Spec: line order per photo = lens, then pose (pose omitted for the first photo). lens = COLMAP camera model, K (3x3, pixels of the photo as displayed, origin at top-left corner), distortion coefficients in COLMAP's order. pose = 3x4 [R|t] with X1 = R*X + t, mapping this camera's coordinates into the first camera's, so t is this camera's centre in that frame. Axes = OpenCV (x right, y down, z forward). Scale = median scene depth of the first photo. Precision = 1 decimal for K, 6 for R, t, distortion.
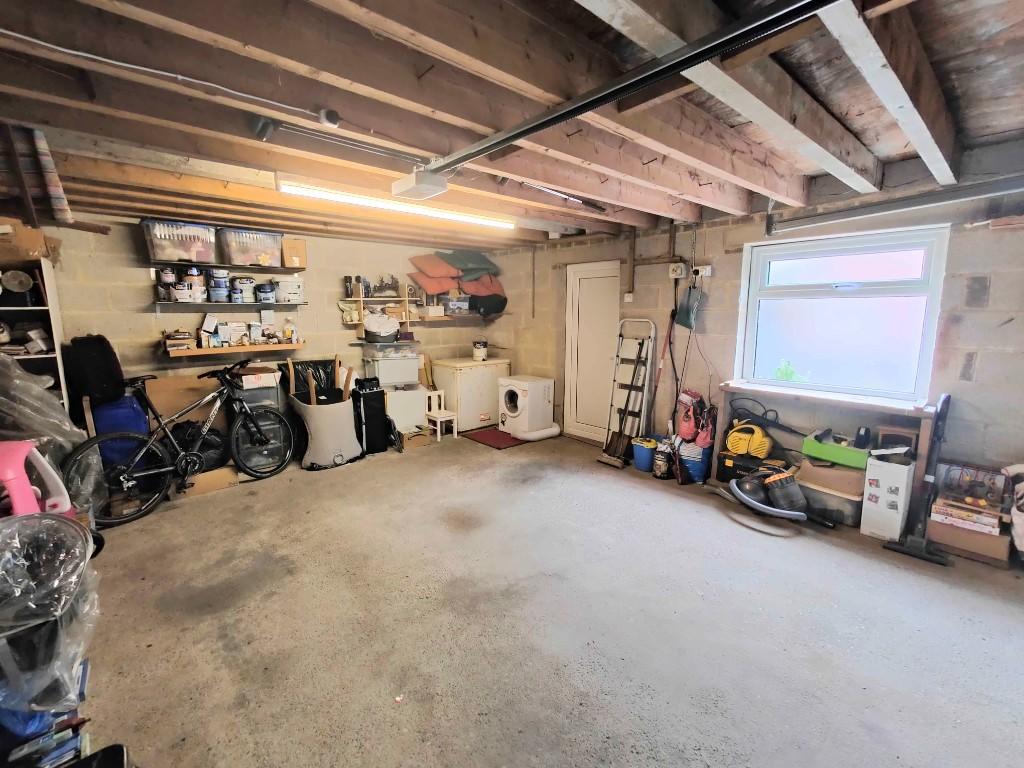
lens RADIAL K [[450.1, 0, 514.3], [0, 450.1, 383.7], [0, 0, 1]] dist [0.003403, 0.000702]
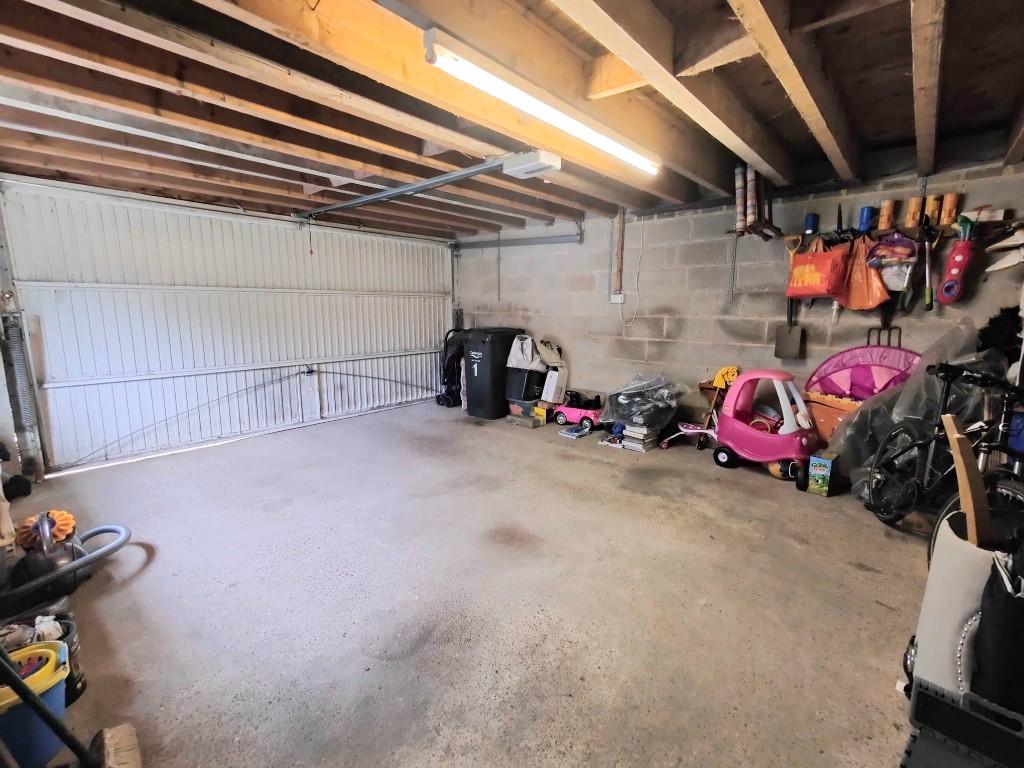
lens RADIAL K [[450.1, 0, 510.4], [0, 450.1, 379.6], [0, 0, 1]] dist [0.003403, 0.000702]
pose [[-0.992985, 0.015735, -0.117188, -0.021740], [-0.022601, 0.947570, 0.318748, -0.255727], [0.116059, 0.319160, -0.940567, 1.878834]]
